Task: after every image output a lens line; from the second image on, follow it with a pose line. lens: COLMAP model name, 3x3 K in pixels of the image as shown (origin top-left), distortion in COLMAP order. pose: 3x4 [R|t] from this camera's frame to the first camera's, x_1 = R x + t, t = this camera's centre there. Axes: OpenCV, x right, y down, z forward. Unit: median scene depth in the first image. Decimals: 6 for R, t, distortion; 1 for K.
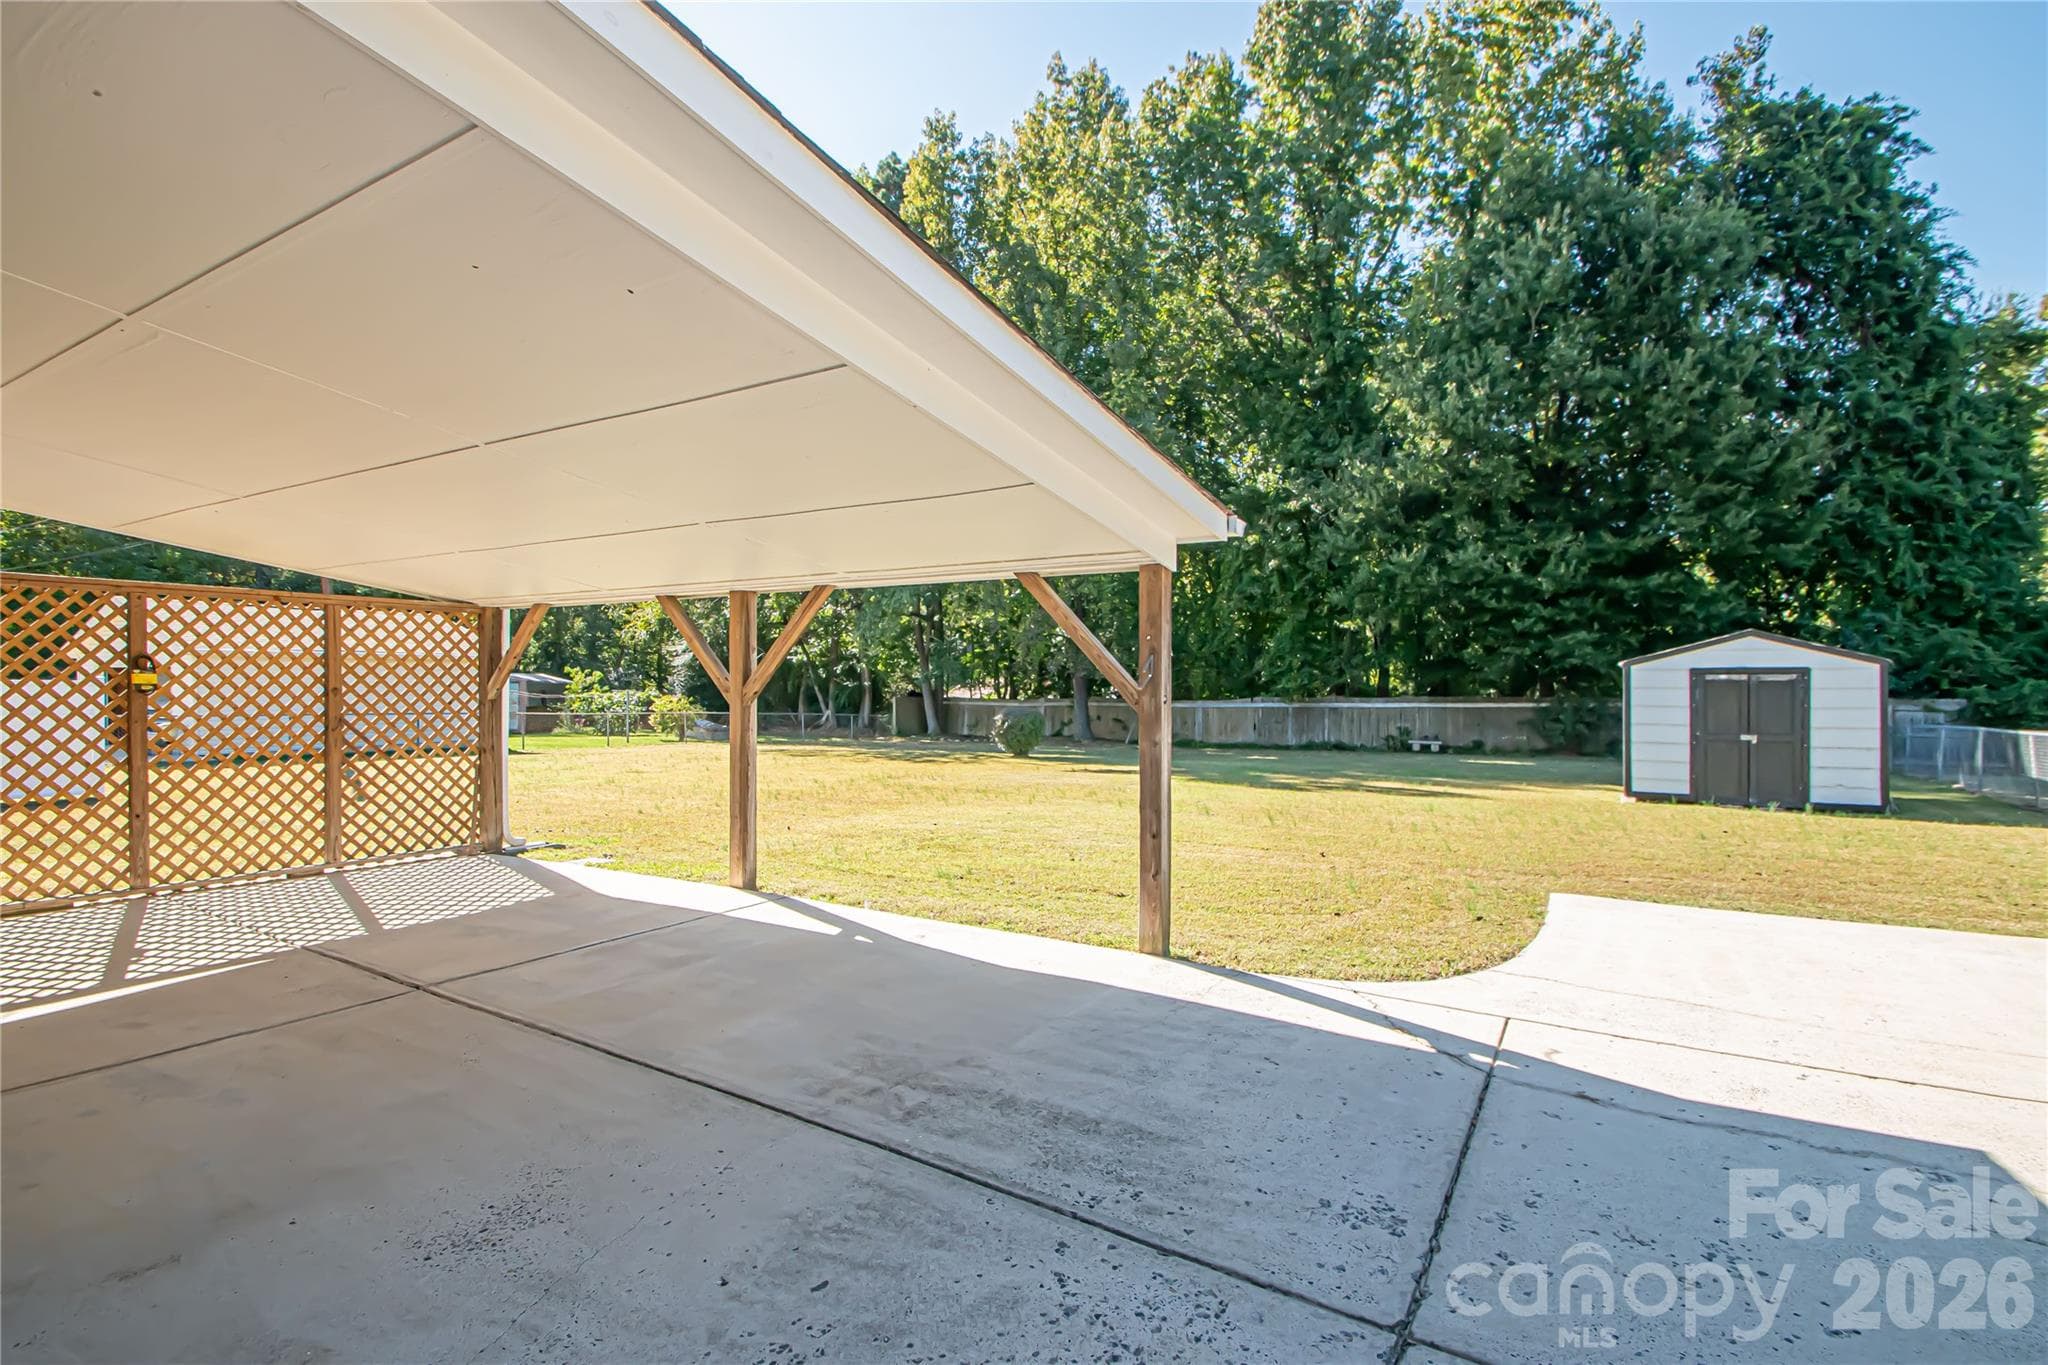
lens RADIAL K [[971.5, 0, 1024.0], [0, 971.5, 682.5], [0, 0, 1]] dist [-0.000573, -0.000006]
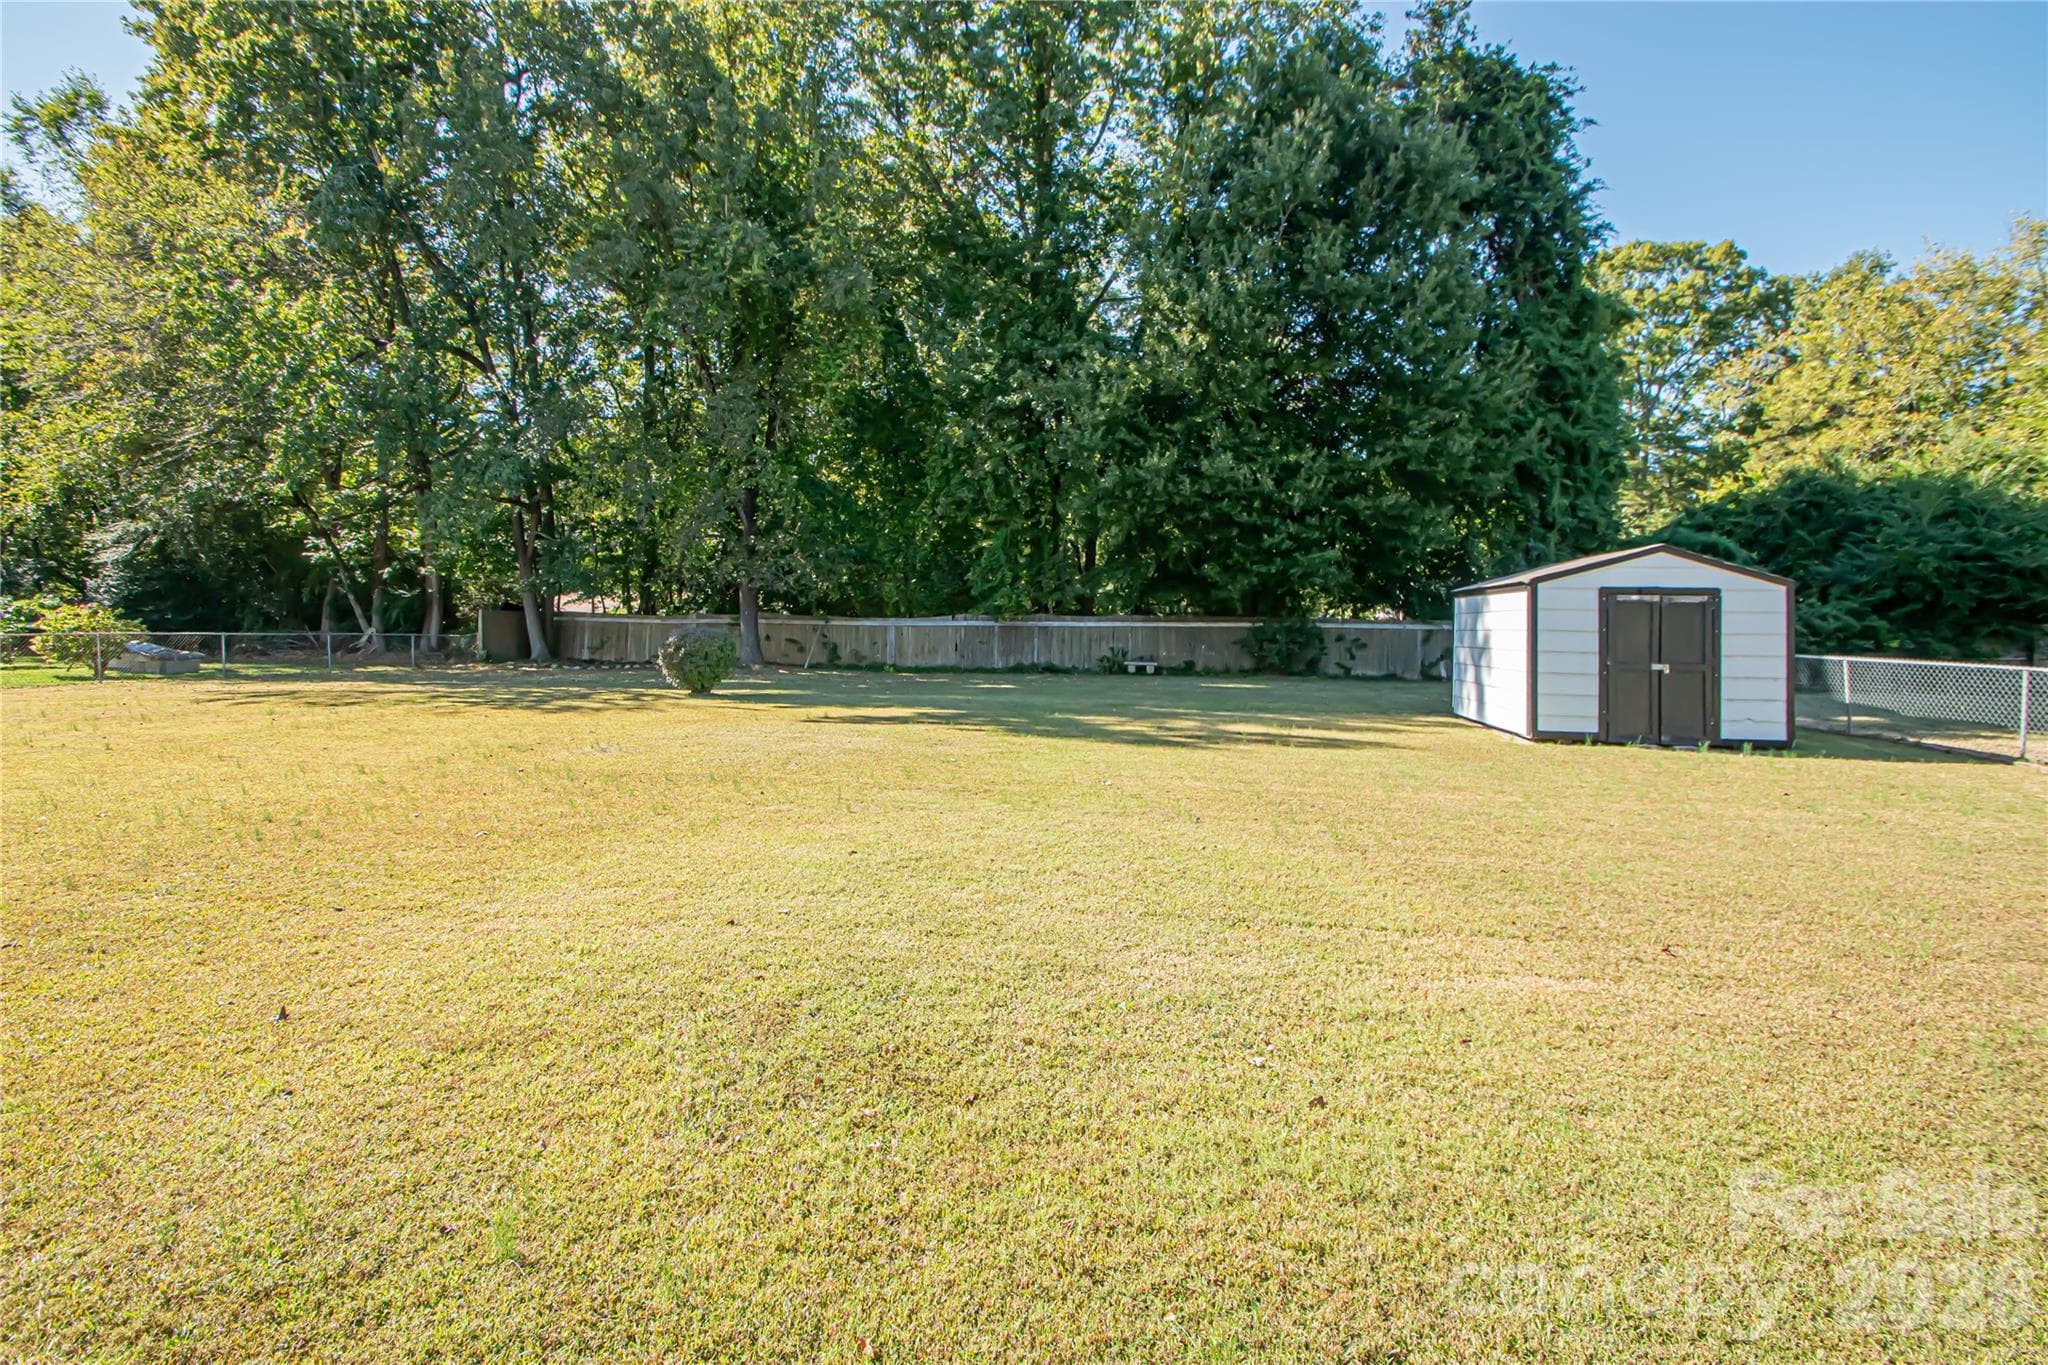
lens RADIAL K [[904.6, 0, 1036.7], [0, 904.6, 615.9], [0, 0, 1]] dist [0.024031, -0.020517]
pose [[0.904752, 0.006560, 0.425888, -0.123079], [-0.014335, 0.999784, 0.015052, 0.006222], [-0.425697, -0.019723, 0.904651, 0.511967]]
